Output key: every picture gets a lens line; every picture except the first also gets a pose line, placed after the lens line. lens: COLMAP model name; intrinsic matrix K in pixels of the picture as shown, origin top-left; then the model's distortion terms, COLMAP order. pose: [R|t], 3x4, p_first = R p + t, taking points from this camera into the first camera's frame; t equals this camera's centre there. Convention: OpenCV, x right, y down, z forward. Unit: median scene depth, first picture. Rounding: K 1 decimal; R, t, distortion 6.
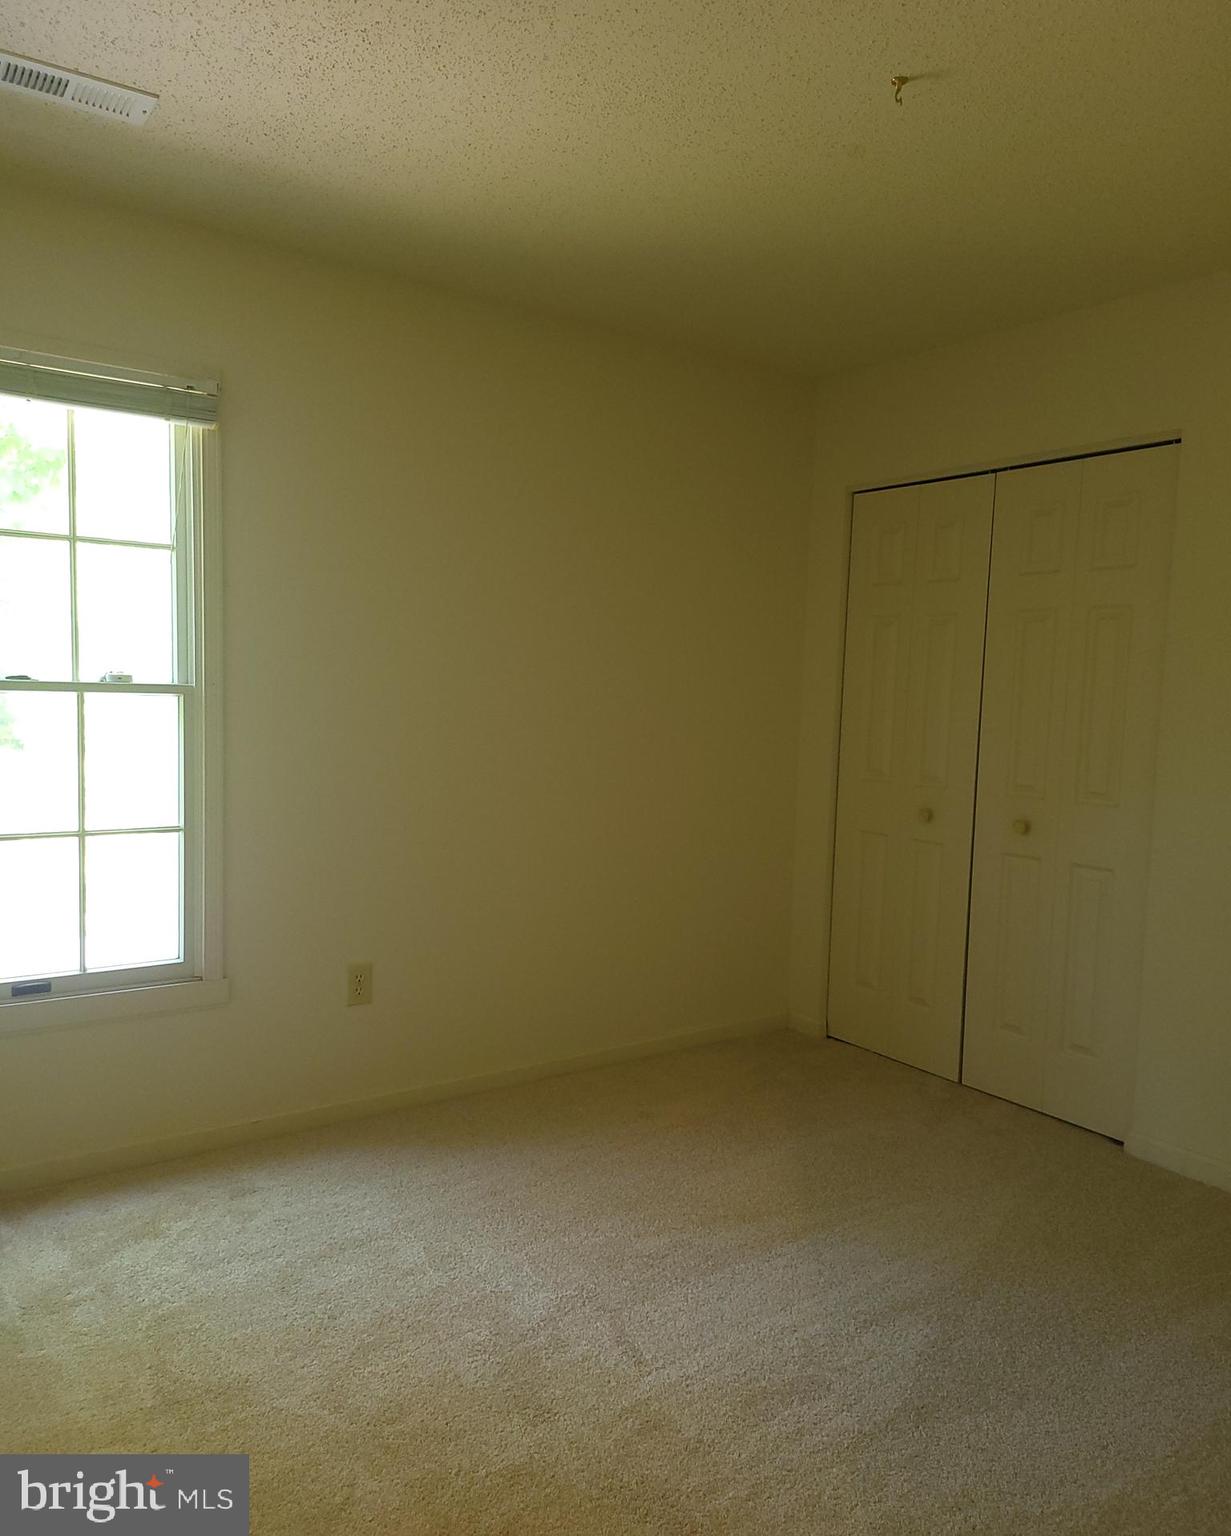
lens RADIAL K [[1150.6, 0, 607.2], [0, 1150.6, 772.3], [0, 0, 1]] dist [0.043475, -0.046883]
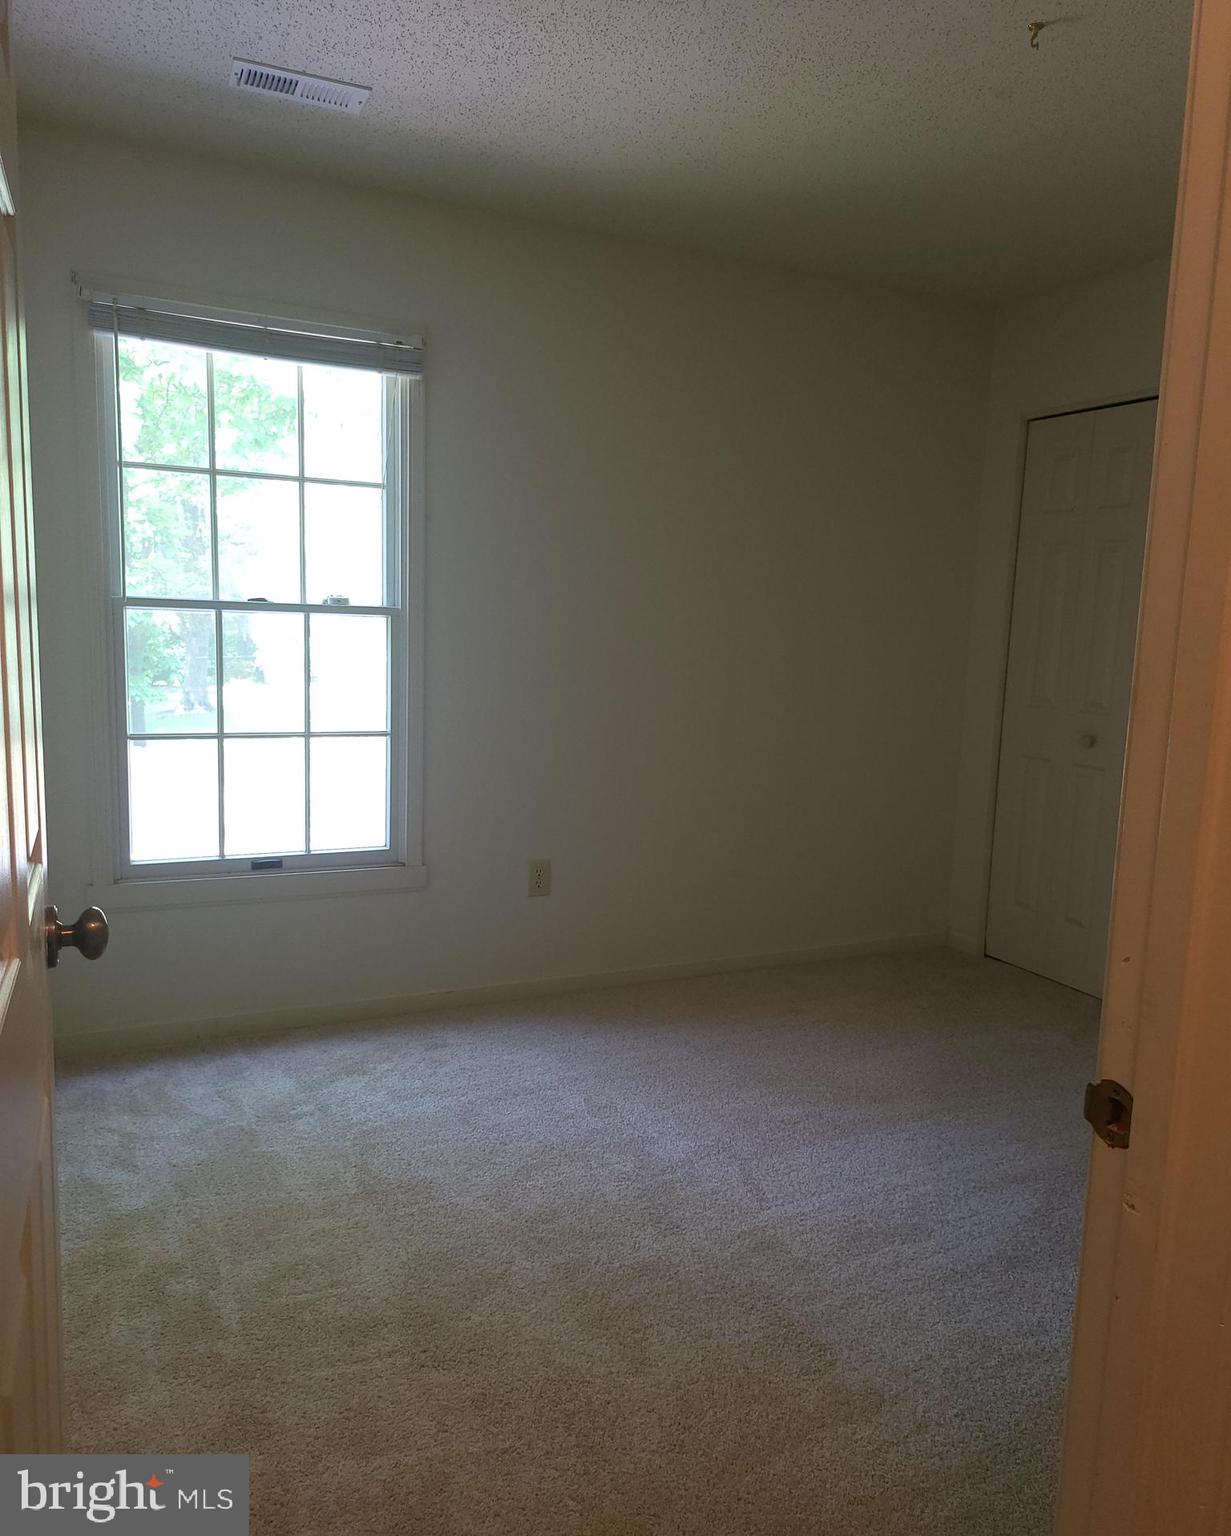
lens RADIAL K [[1150.6, 0, 613.8], [0, 1150.6, 761.0], [0, 0, 1]] dist [0.043475, -0.046883]
pose [[0.985107, 0.025325, -0.170066, 0.058290], [-0.018111, 0.998874, 0.043839, 0.026907], [0.170984, -0.040106, 0.984457, -0.110021]]
